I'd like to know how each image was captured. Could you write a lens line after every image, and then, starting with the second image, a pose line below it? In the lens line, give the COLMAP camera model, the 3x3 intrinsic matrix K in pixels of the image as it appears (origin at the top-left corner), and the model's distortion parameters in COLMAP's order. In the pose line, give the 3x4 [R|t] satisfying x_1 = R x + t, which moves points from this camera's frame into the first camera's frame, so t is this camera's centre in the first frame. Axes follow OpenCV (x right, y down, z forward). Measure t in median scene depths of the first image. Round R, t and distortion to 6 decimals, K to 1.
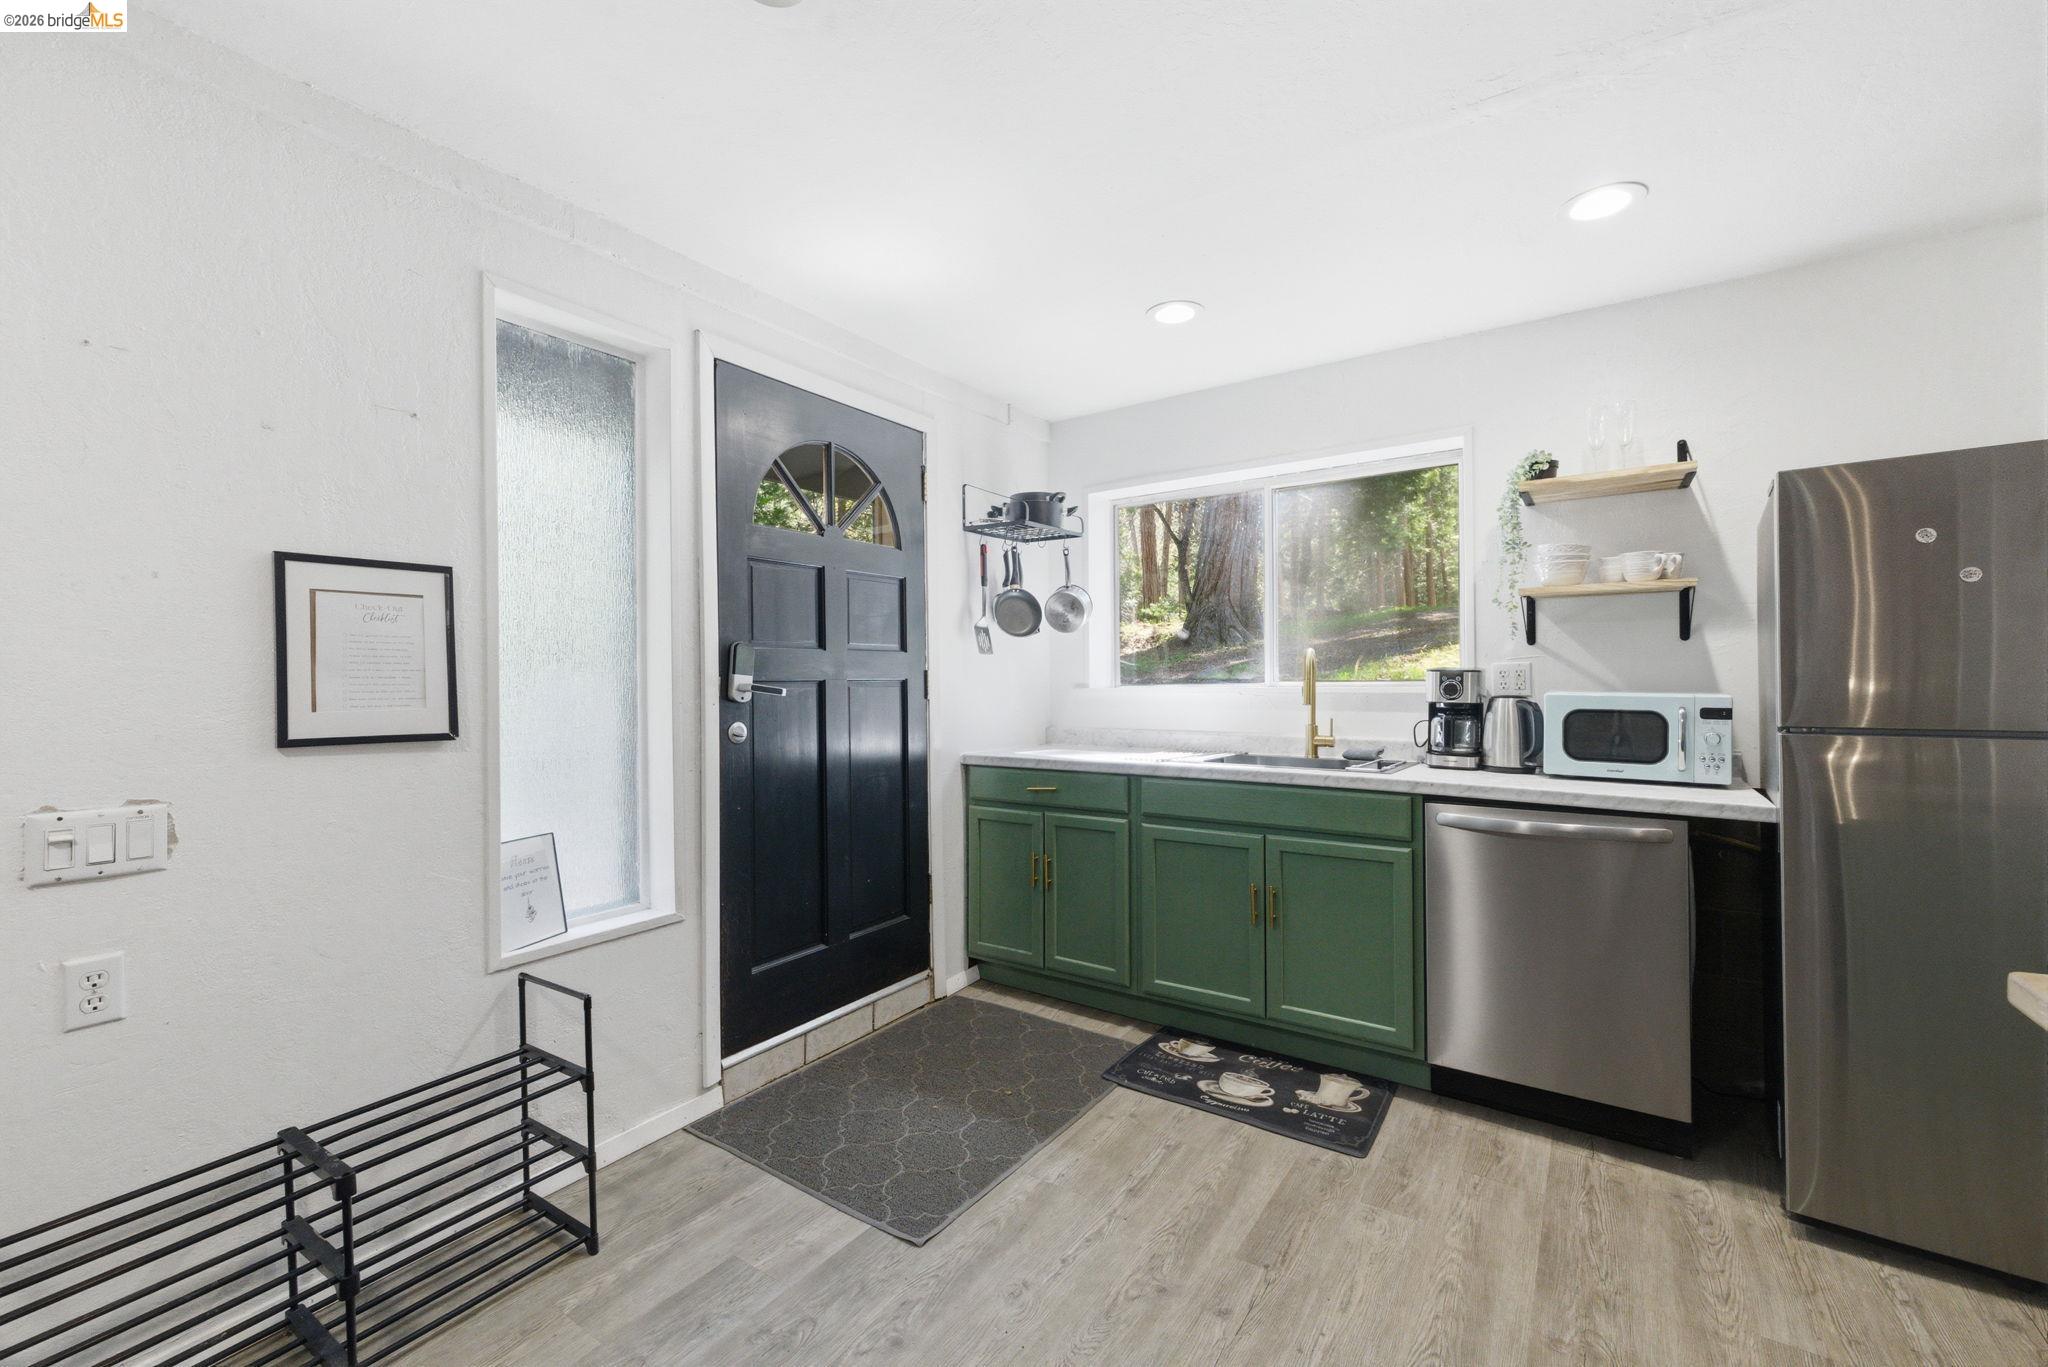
lens RADIAL K [[850.7, 0, 1029.1], [0, 850.7, 678.2], [0, 0, 1]] dist [0.008540, -0.001049]
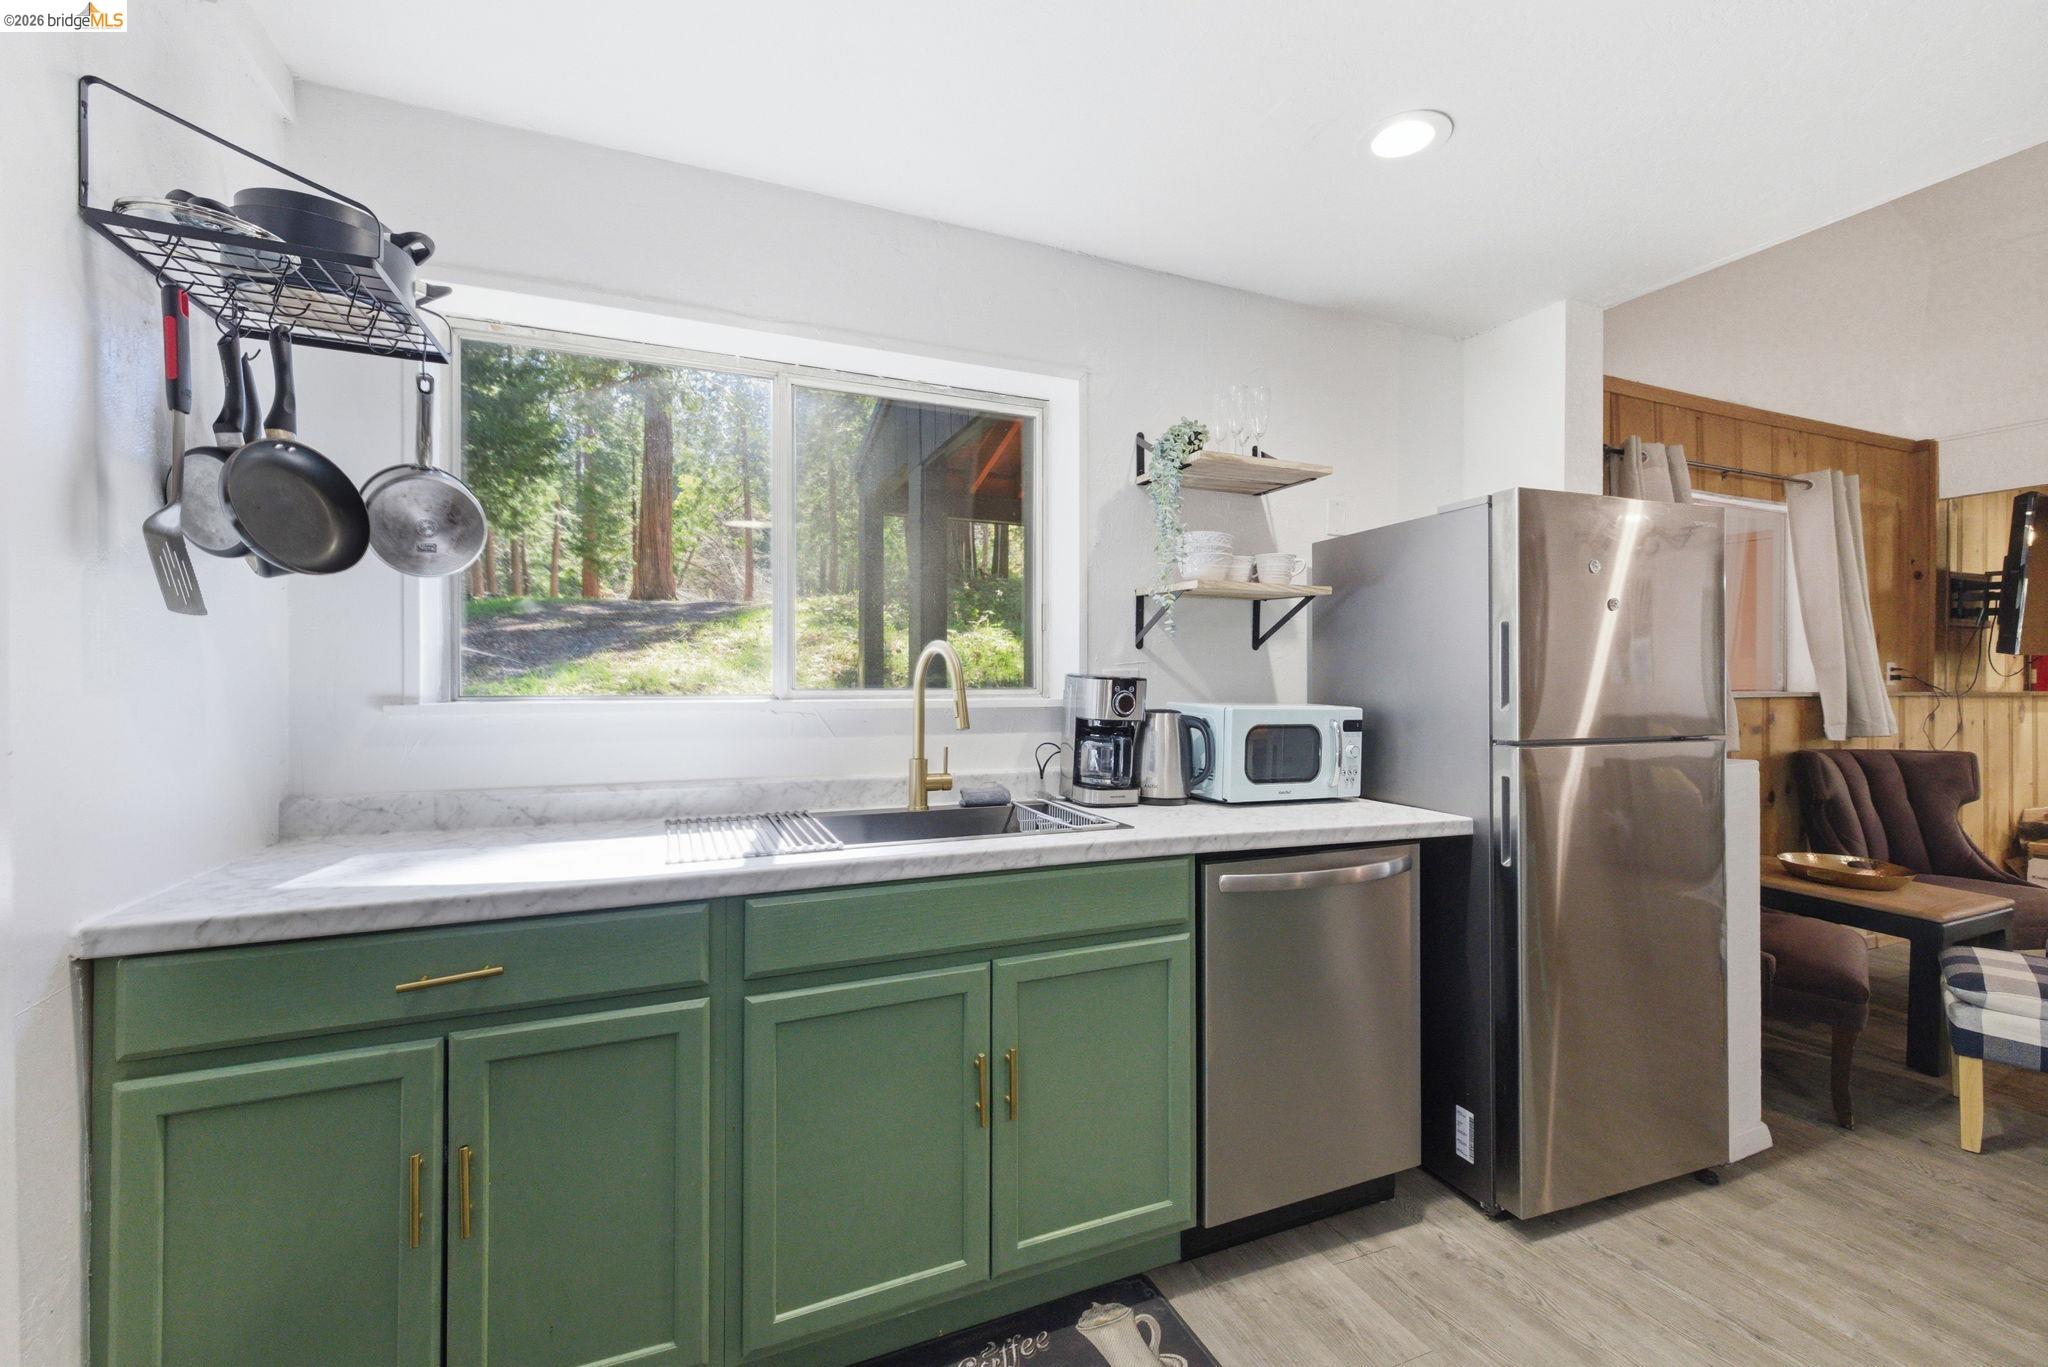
lens RADIAL K [[850.7, 0, 1029.1], [0, 850.7, 678.2], [0, 0, 1]] dist [0.008540, -0.001049]
pose [[0.534900, 0.006412, 0.844891, -0.196202], [-0.009821, 0.999951, -0.001372, -0.007293], [-0.844858, -0.007564, 0.534937, 0.665008]]
